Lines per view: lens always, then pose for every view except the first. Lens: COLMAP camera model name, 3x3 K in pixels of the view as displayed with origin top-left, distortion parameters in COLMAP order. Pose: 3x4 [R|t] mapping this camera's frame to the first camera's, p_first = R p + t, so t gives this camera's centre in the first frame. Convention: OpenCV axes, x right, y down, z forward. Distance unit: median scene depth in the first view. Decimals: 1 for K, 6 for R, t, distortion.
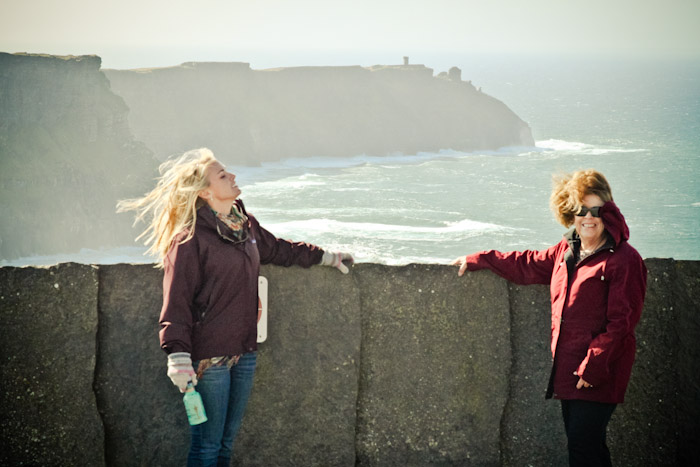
lens RADIAL K [[2720.9, 0, 352.1], [0, 2720.9, 235.2], [0, 0, 1]] dist [0.701989, 0.000000]
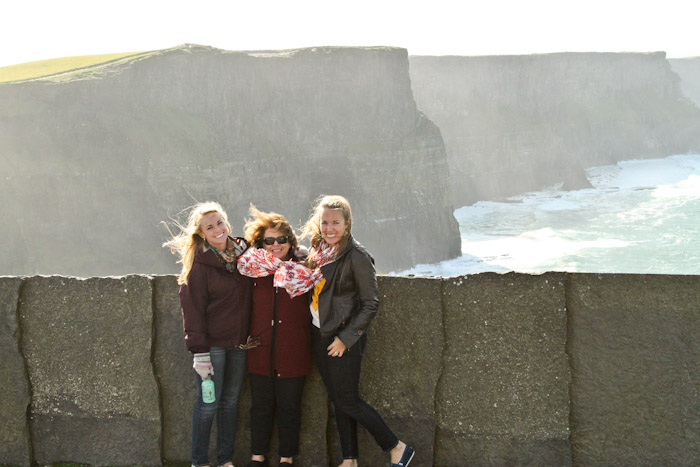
lens RADIAL K [[1400.2, 0, 350.0], [0, 1400.2, 231.3], [0, 0, 1]] dist [0.200575, 0.000000]
pose [[0.941936, 0.004276, -0.335766, 0.251030], [0.016873, 0.998053, 0.060043, -0.054885], [0.335369, -0.062222, 0.940030, 0.328650]]
